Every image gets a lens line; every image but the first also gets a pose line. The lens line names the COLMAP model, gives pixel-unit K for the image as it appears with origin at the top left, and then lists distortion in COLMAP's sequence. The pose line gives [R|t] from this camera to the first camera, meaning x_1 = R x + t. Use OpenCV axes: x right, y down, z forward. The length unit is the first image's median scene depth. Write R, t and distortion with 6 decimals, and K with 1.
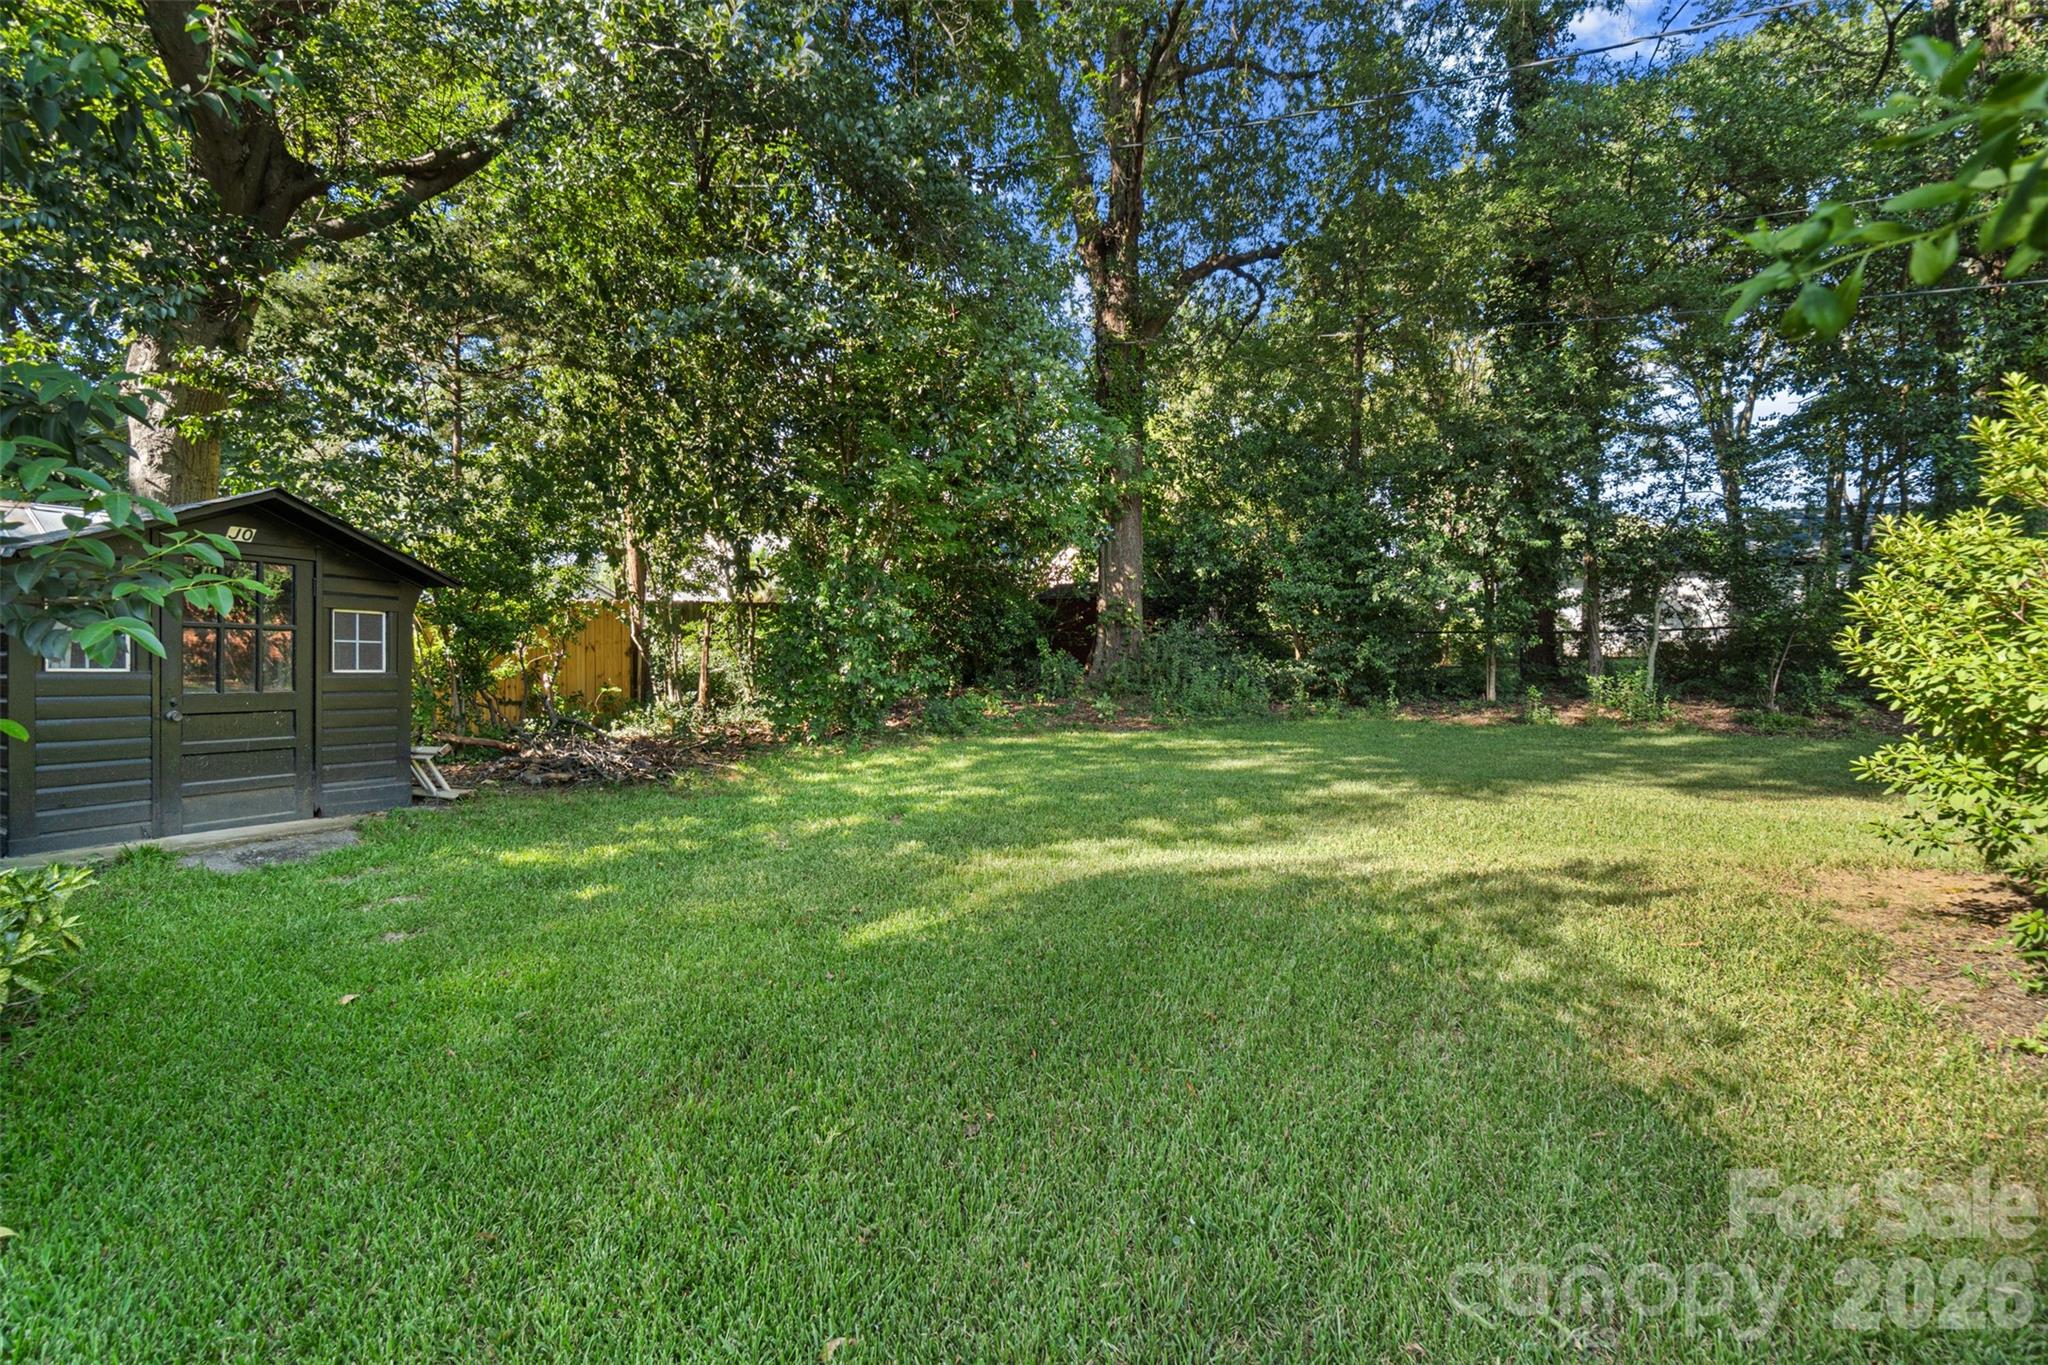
lens RADIAL K [[887.4, 0, 1013.5], [0, 887.4, 681.7], [0, 0, 1]] dist [-0.005686, 0.000485]
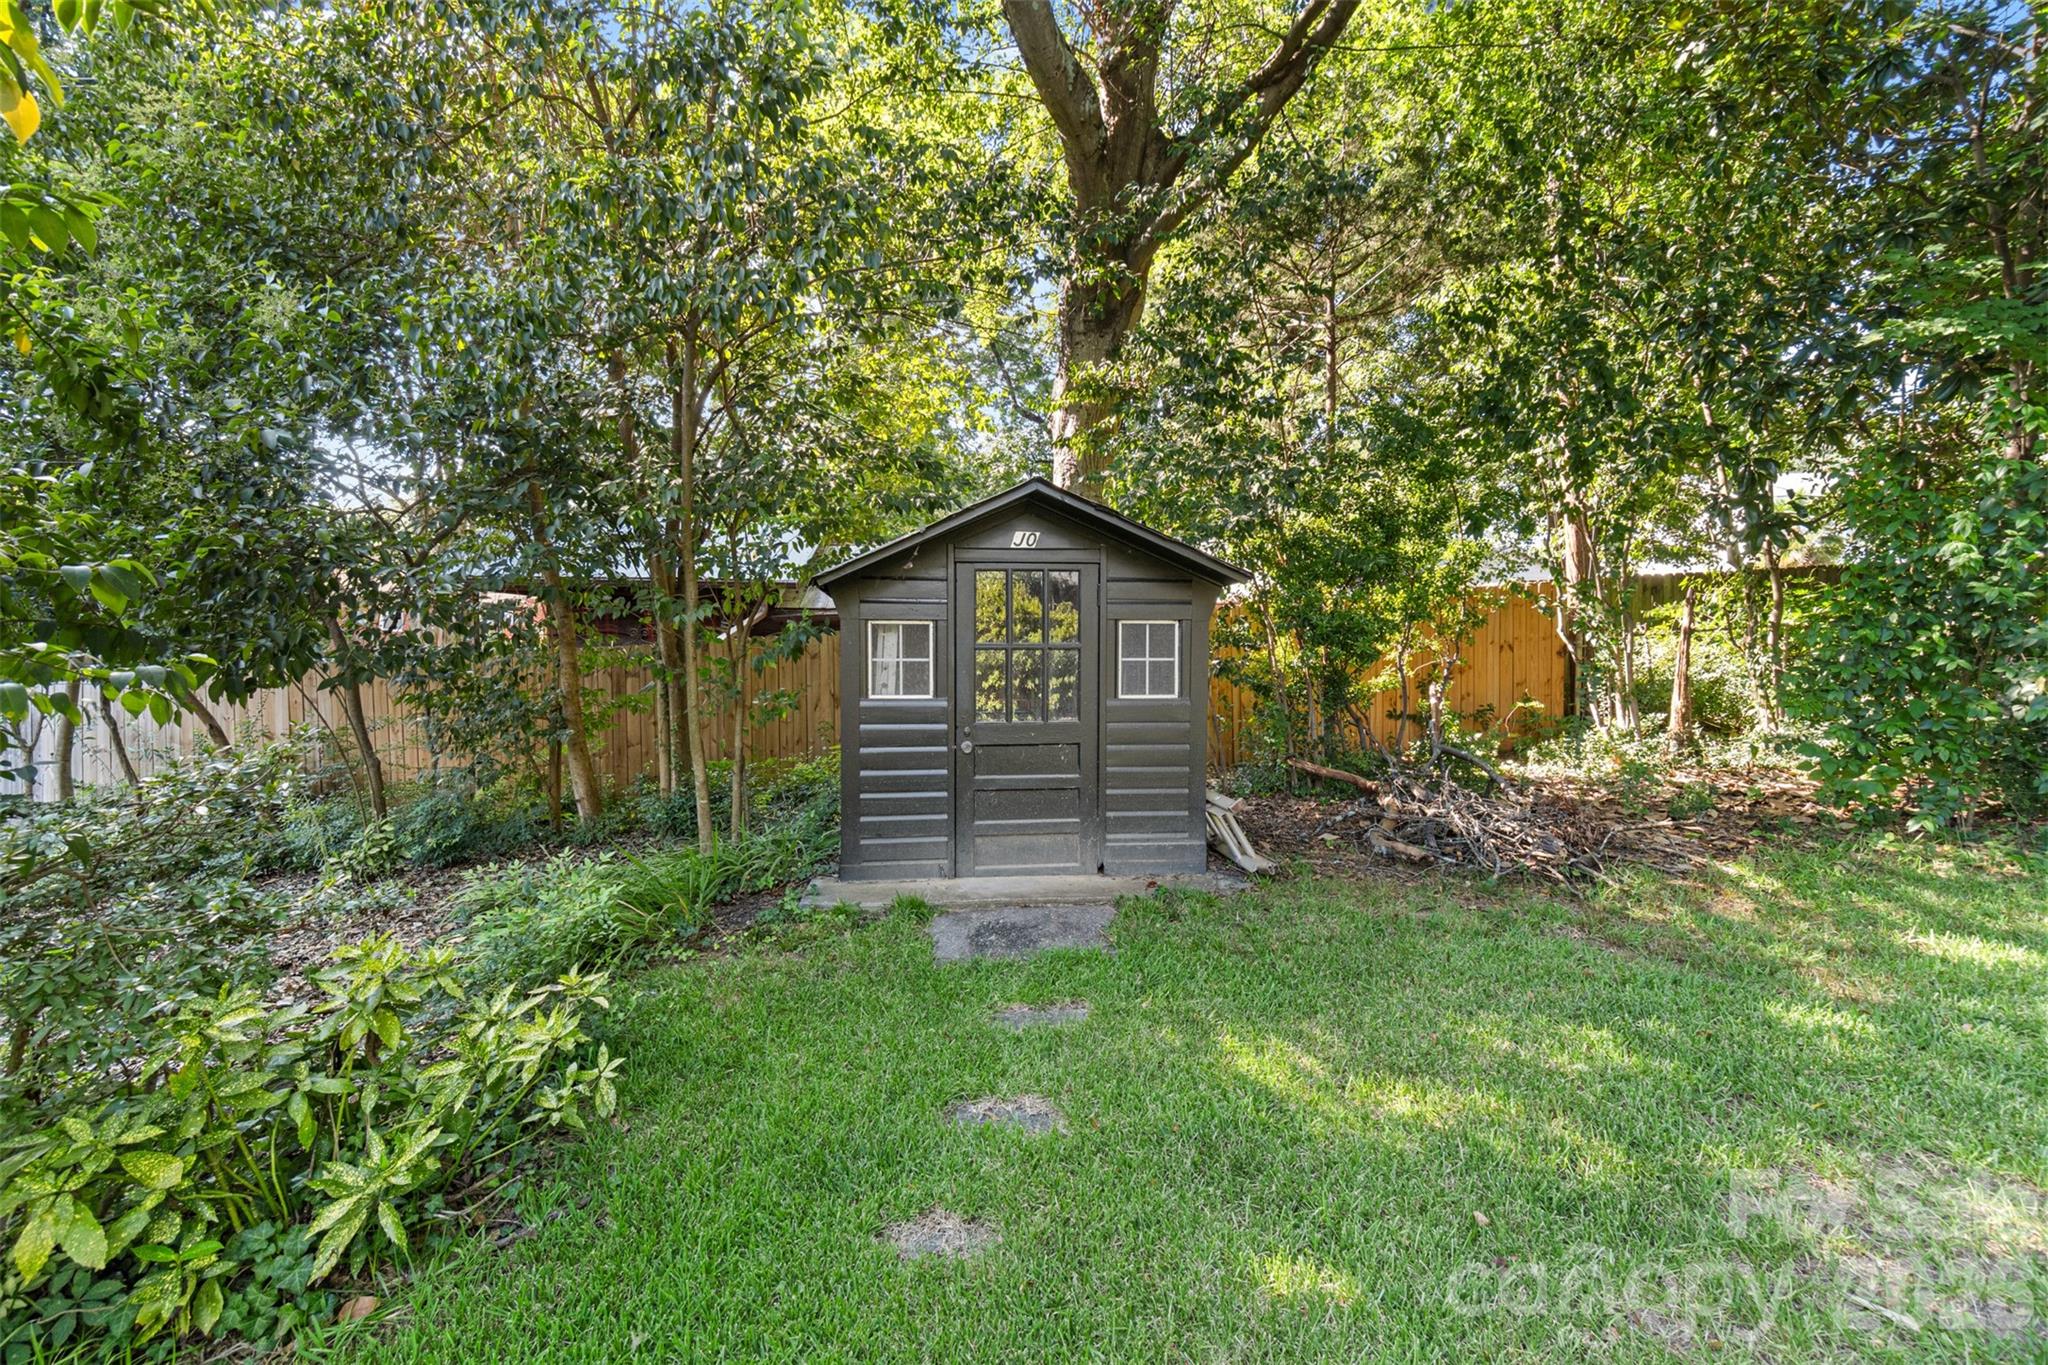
lens RADIAL K [[887.4, 0, 1005.1], [0, 887.4, 678.8], [0, 0, 1]] dist [-0.005686, 0.000485]
pose [[0.537847, 0.015365, -0.842903, -0.078610], [-0.006135, 0.999879, 0.014311, -0.022029], [0.843020, -0.002526, 0.537876, 0.265308]]
